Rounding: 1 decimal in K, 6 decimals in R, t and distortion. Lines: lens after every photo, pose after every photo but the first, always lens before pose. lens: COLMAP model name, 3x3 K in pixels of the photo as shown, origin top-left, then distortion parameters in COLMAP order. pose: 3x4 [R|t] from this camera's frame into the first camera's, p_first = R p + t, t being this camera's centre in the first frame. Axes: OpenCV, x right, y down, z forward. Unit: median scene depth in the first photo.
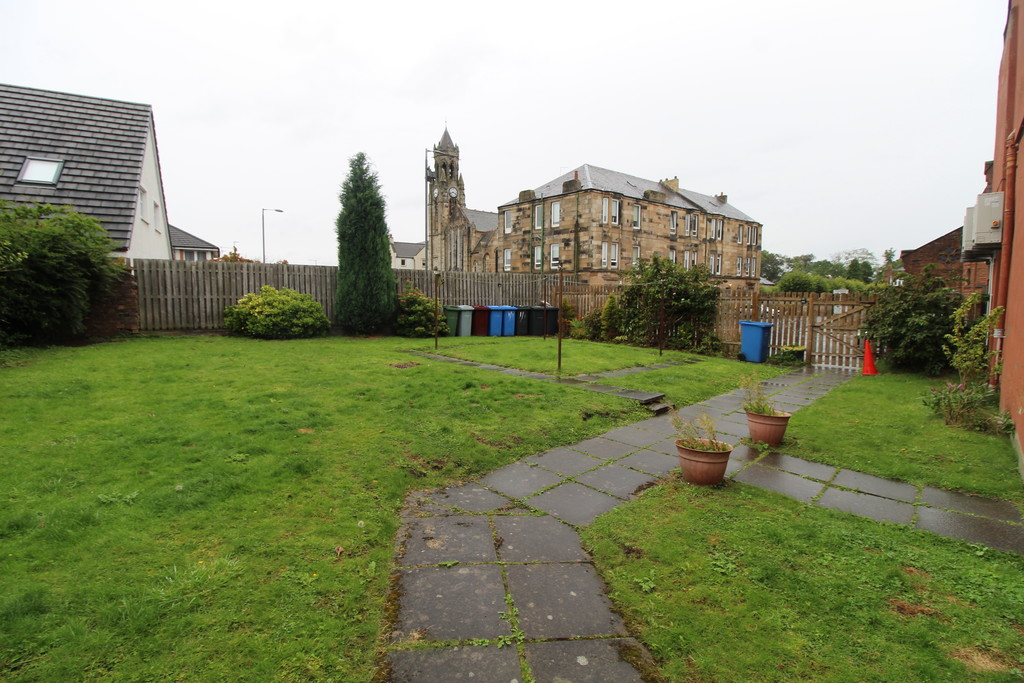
lens RADIAL K [[474.9, 0, 515.8], [0, 474.9, 330.8], [0, 0, 1]] dist [-0.001032, -0.013034]
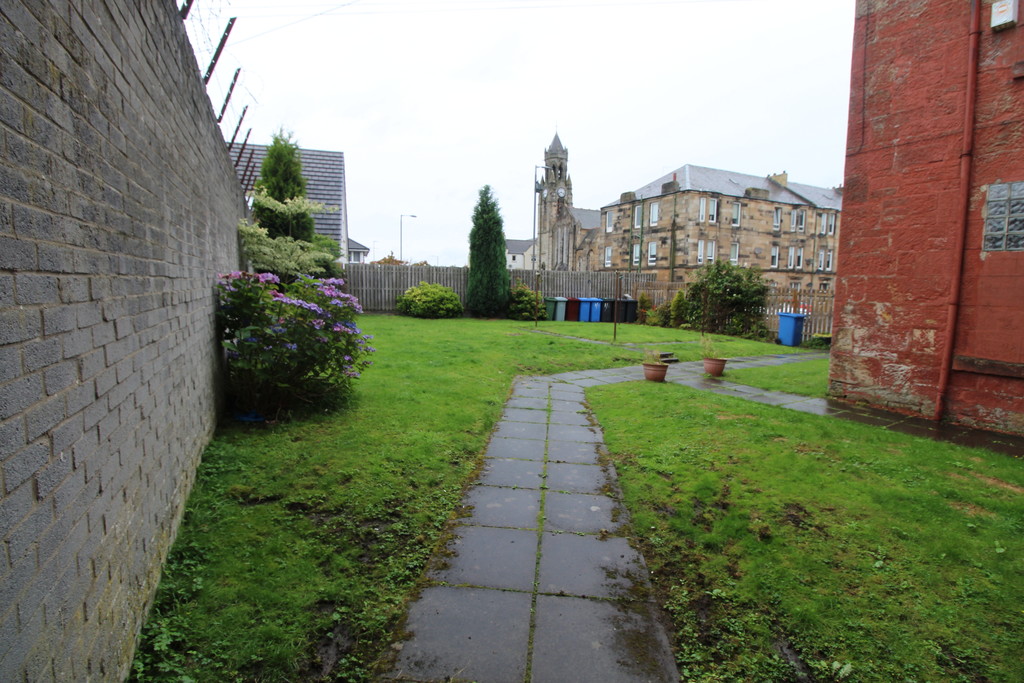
lens RADIAL K [[474.9, 0, 515.8], [0, 474.9, 330.8], [0, 0, 1]] dist [-0.001032, -0.013034]
pose [[0.974476, 0.029027, -0.222607, 0.026602], [-0.025989, 0.999525, 0.016565, 0.008094], [0.222982, -0.010357, 0.974768, -0.118892]]
